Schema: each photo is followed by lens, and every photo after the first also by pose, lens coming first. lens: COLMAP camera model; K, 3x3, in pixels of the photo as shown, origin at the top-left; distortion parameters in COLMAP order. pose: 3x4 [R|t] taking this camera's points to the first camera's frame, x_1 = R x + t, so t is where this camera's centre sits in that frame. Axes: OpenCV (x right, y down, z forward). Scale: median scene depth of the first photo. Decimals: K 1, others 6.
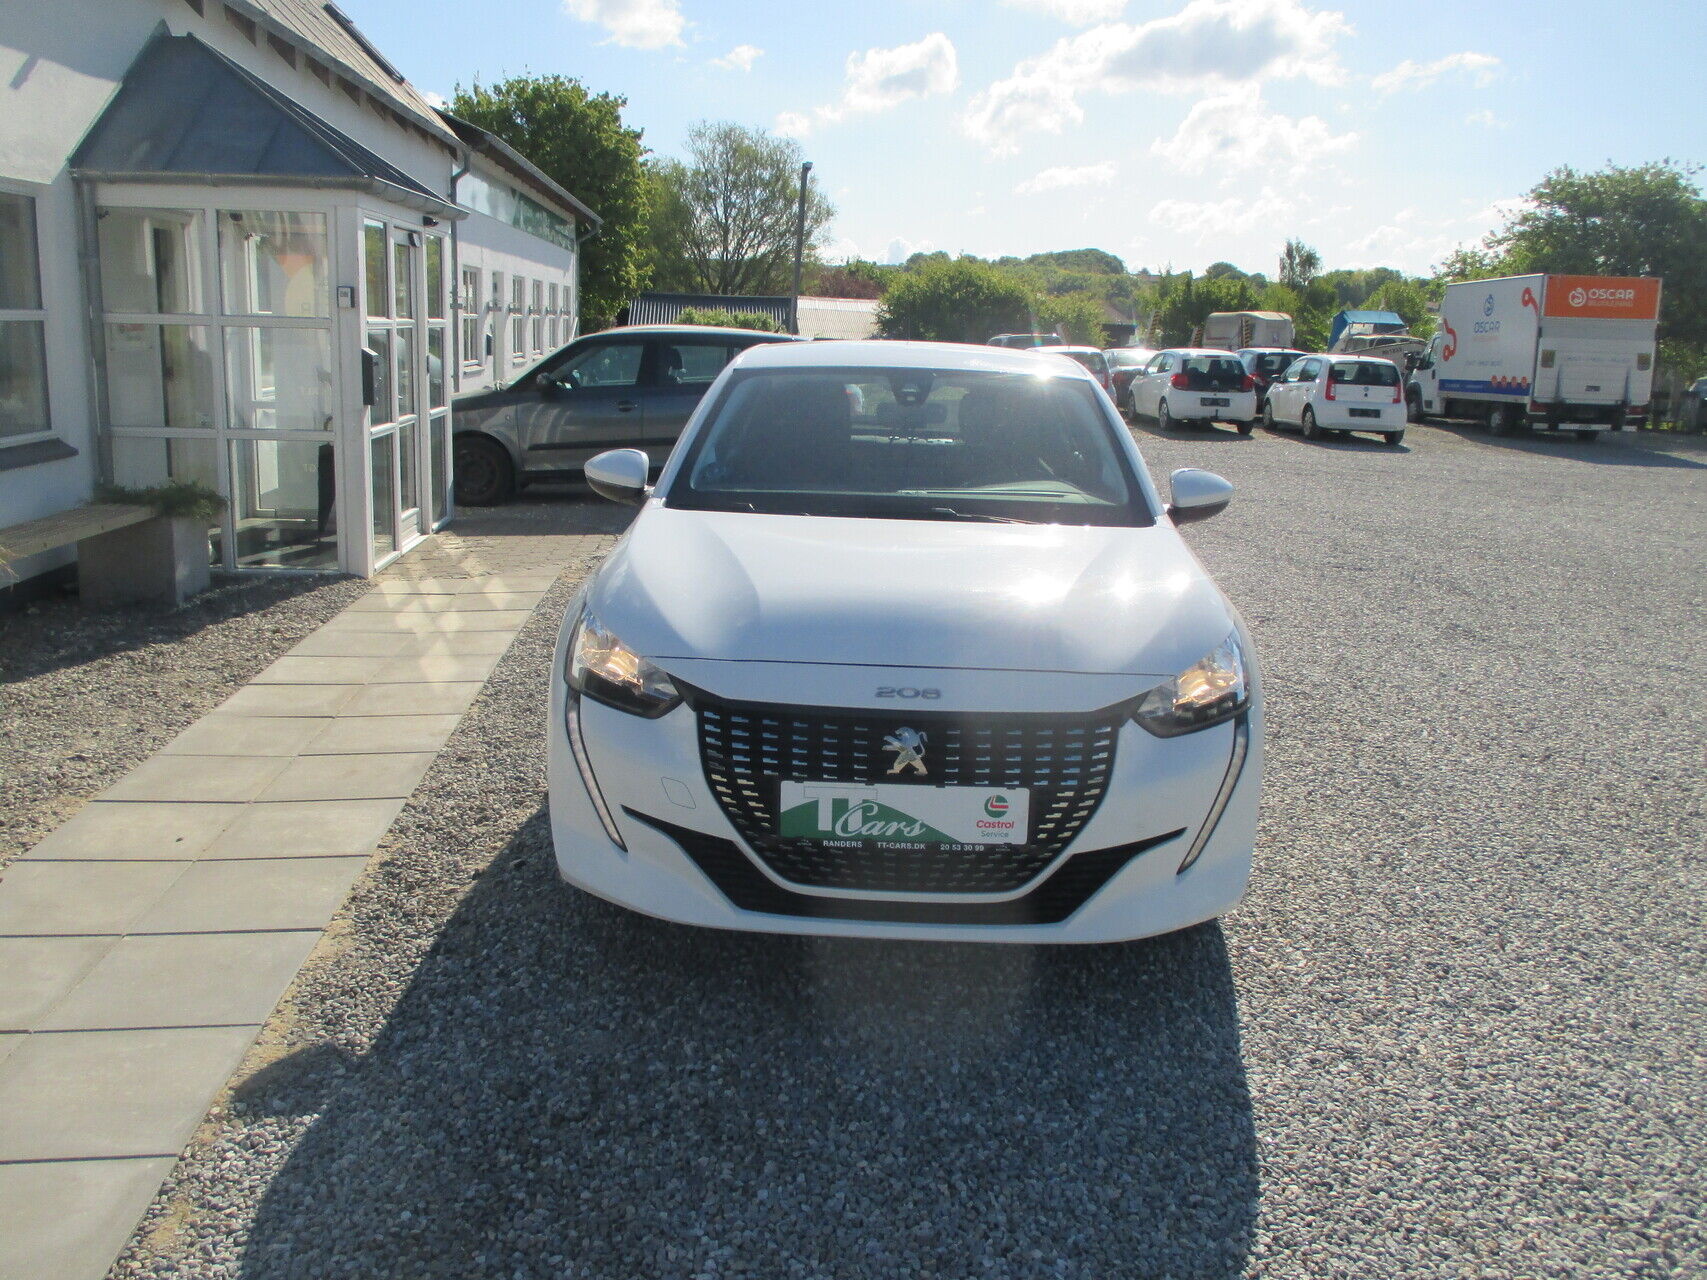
lens RADIAL K [[1434.4, 0, 863.2], [0, 1434.4, 650.1], [0, 0, 1]] dist [-0.036761, 0.004874]
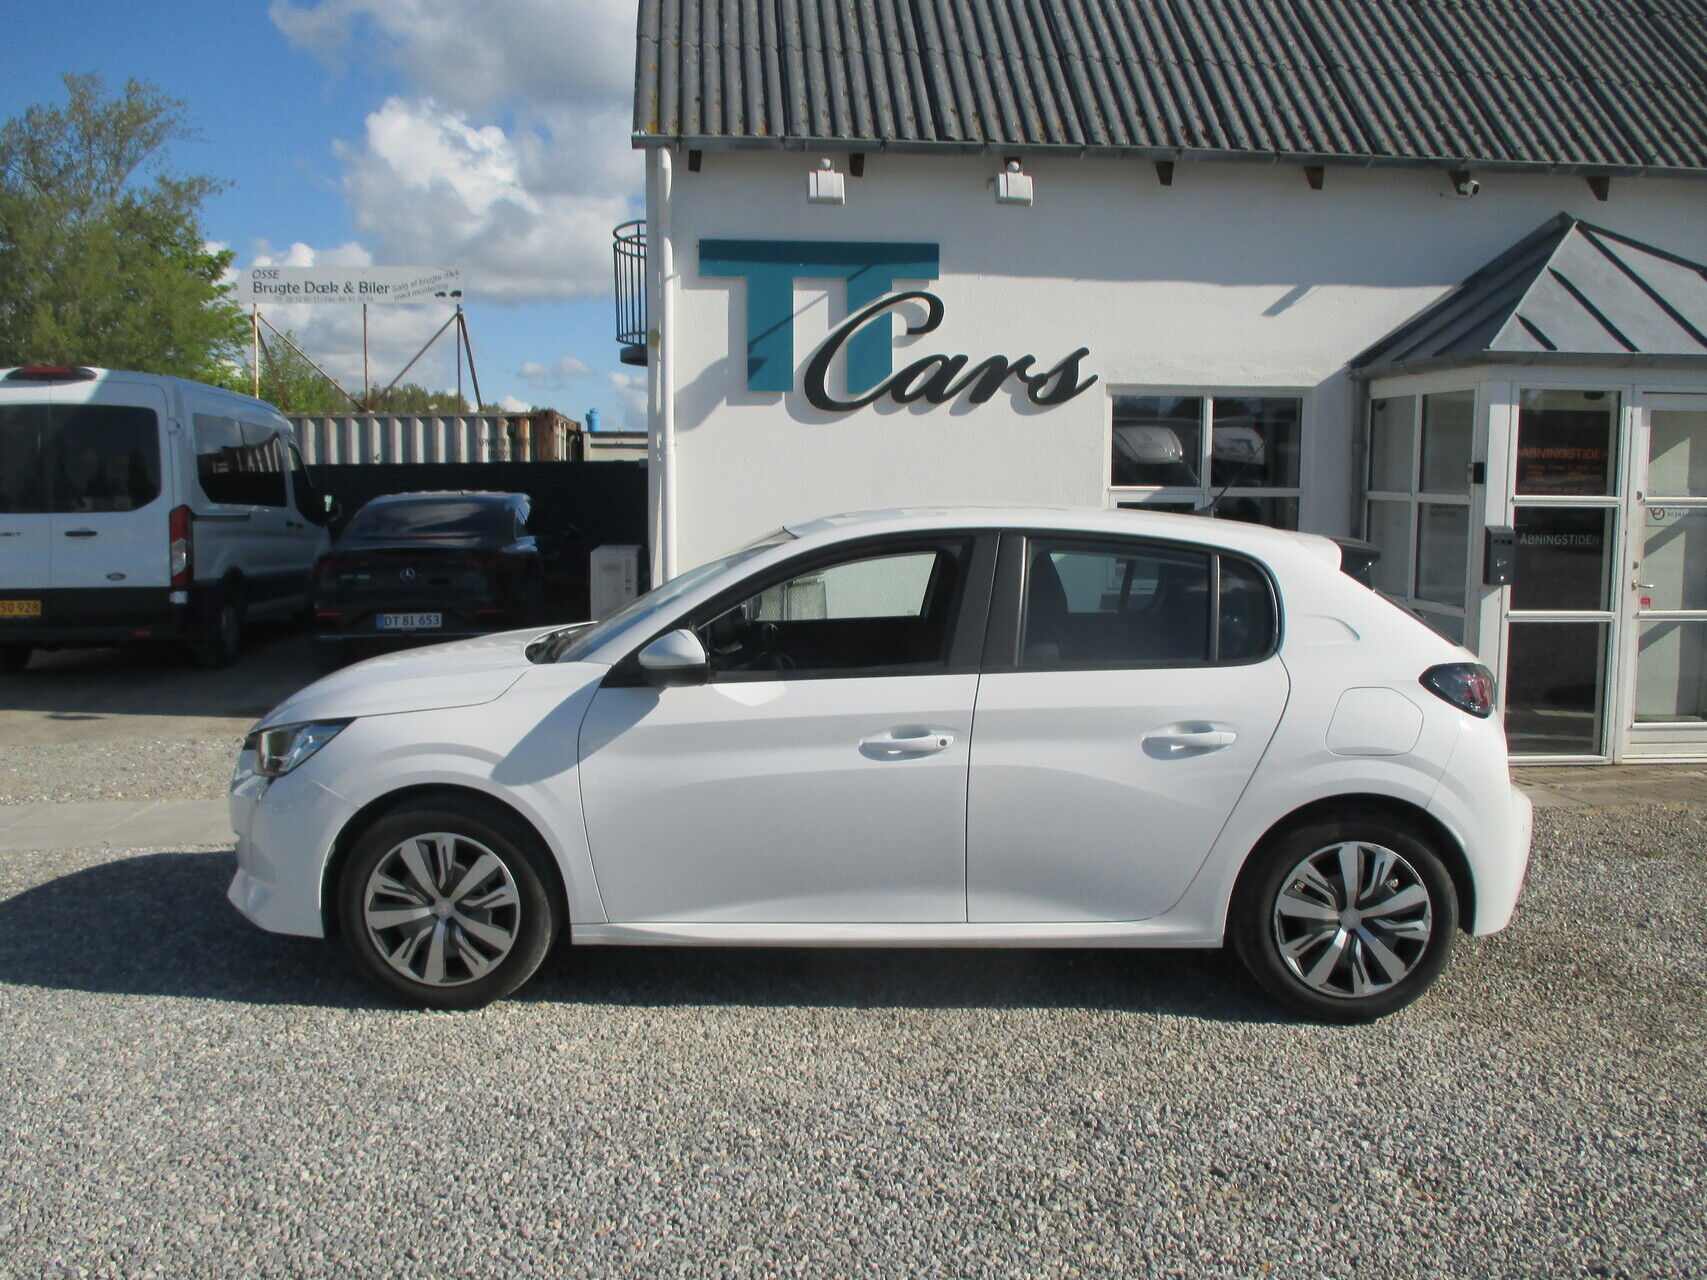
lens RADIAL K [[1434.4, 0, 847.8], [0, 1434.4, 672.6], [0, 0, 1]] dist [-0.036761, 0.004874]
pose [[0.026396, 0.108917, -0.993700, 0.648265], [-0.226064, 0.968945, 0.100198, -0.122355], [0.973755, 0.221995, 0.050199, 0.596911]]
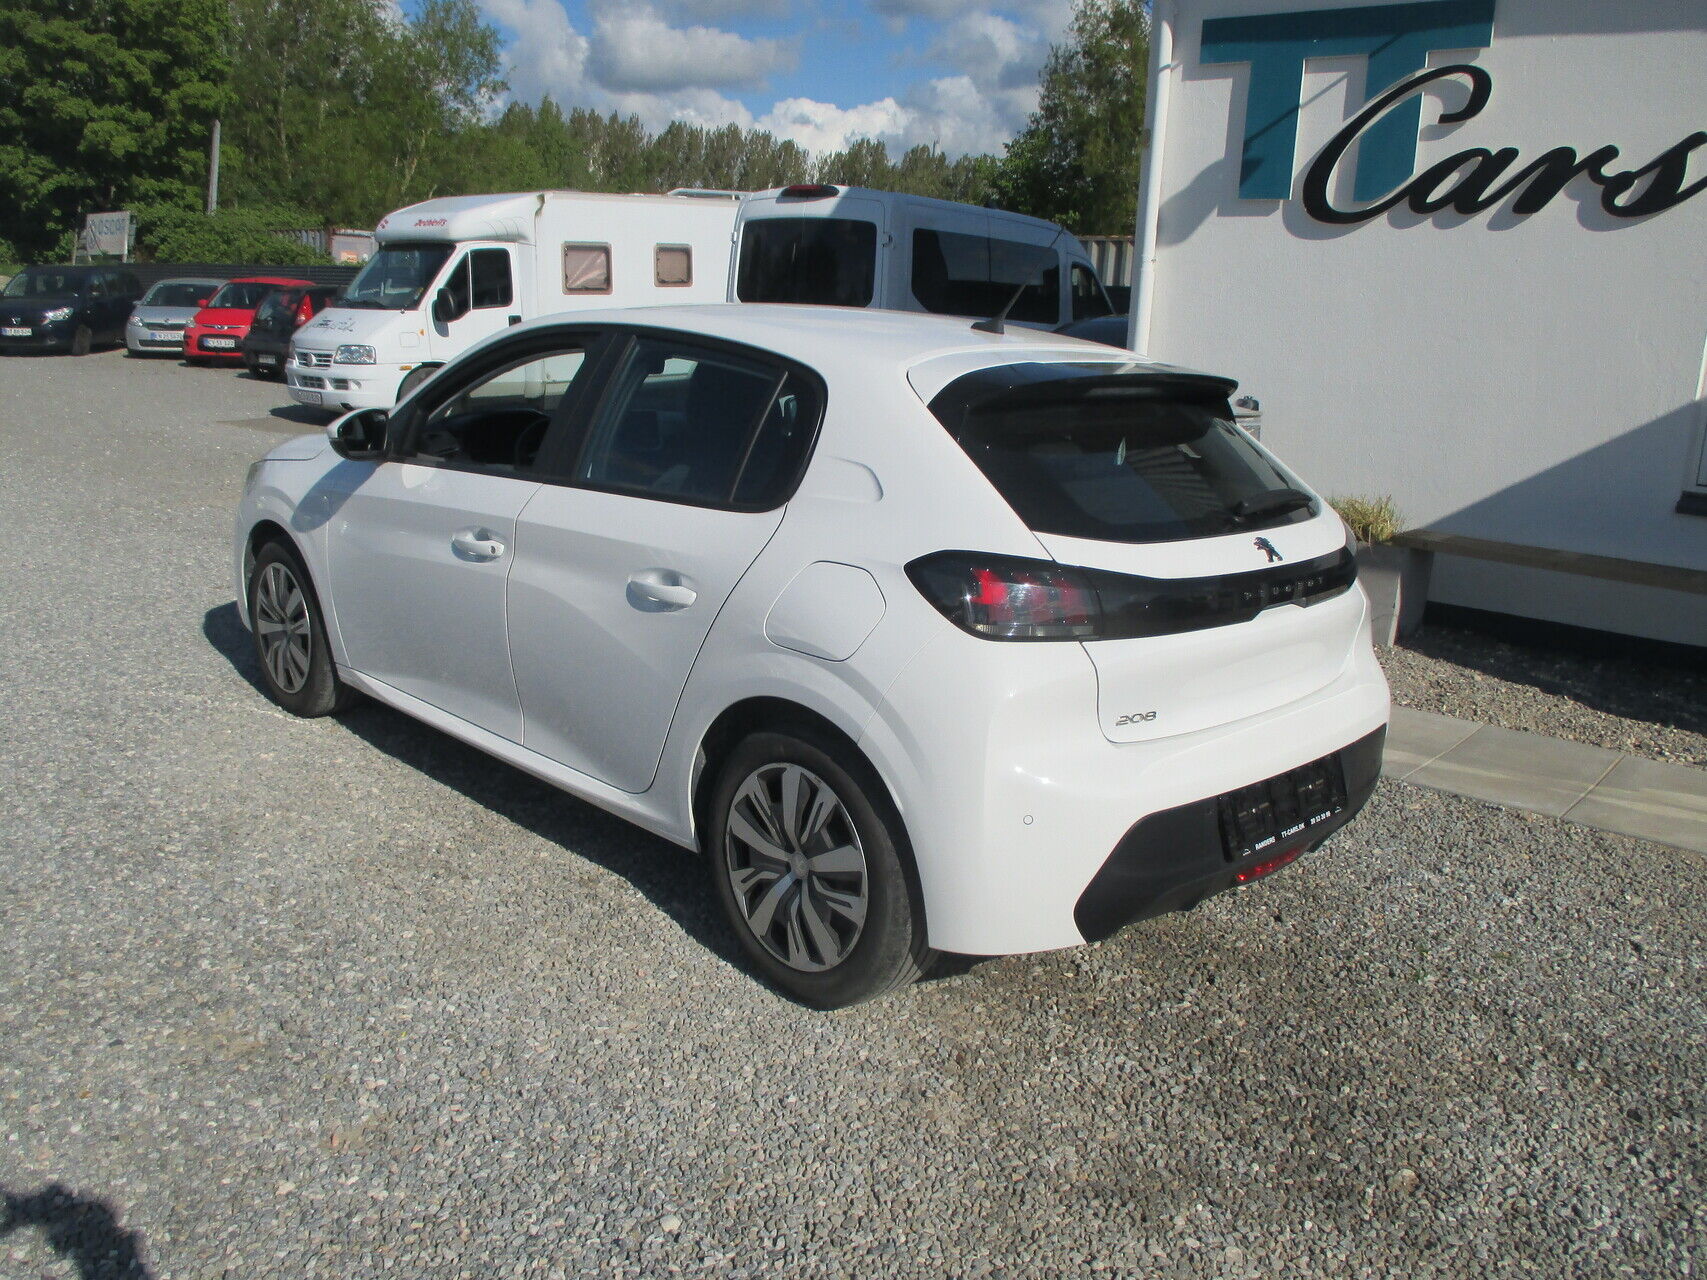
lens RADIAL K [[1434.4, 0, 824.7], [0, 1434.4, 652.5], [0, 0, 1]] dist [-0.036761, 0.004874]
pose [[-0.686669, 0.125481, -0.716059, 0.415016], [-0.221705, 0.901921, 0.370656, -0.226965], [0.692339, 0.413272, -0.591501, 1.039974]]
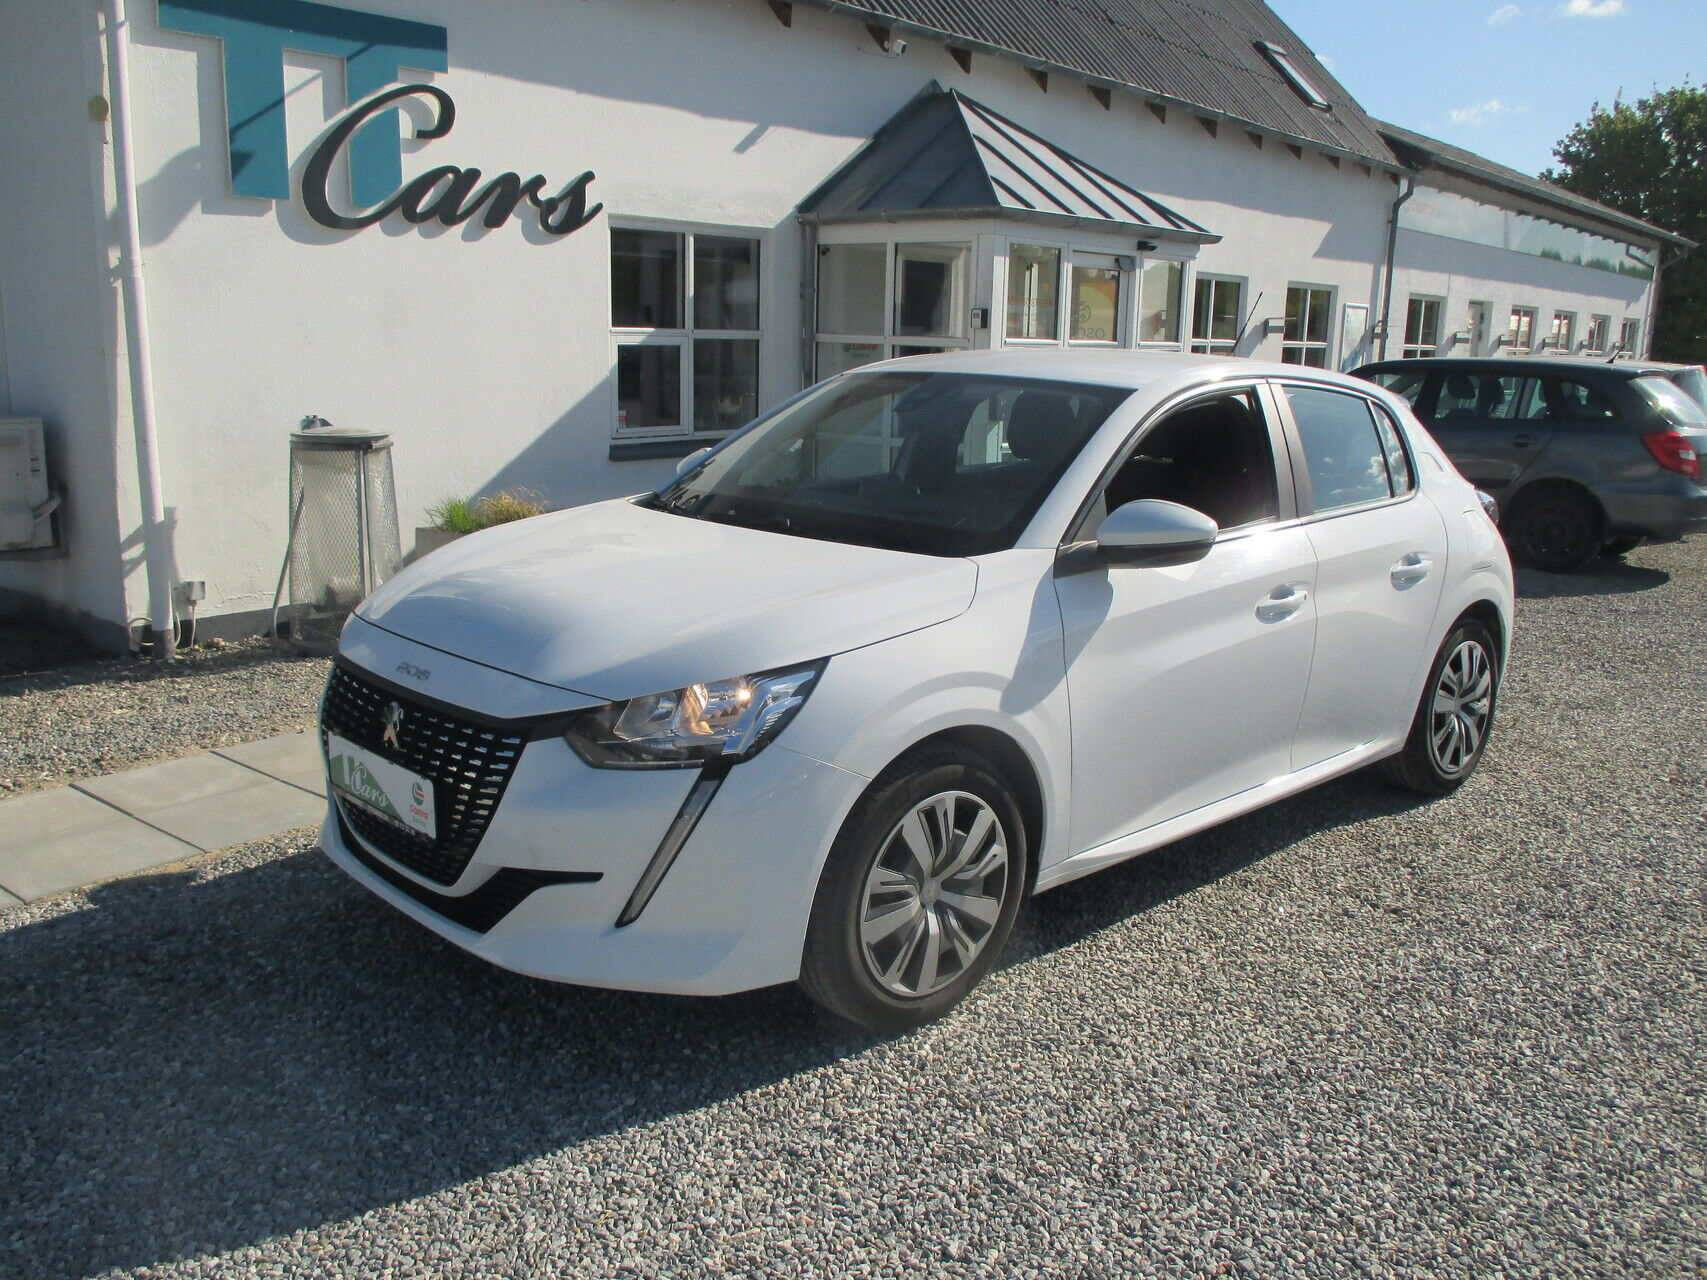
lens RADIAL K [[1434.4, 0, 862.3], [0, 1434.4, 662.7], [0, 0, 1]] dist [-0.036761, 0.004874]
pose [[0.709354, 0.146933, -0.689368, 0.380387], [-0.158684, 0.986214, 0.046918, -0.029521], [0.686758, 0.076110, 0.722890, 0.187635]]
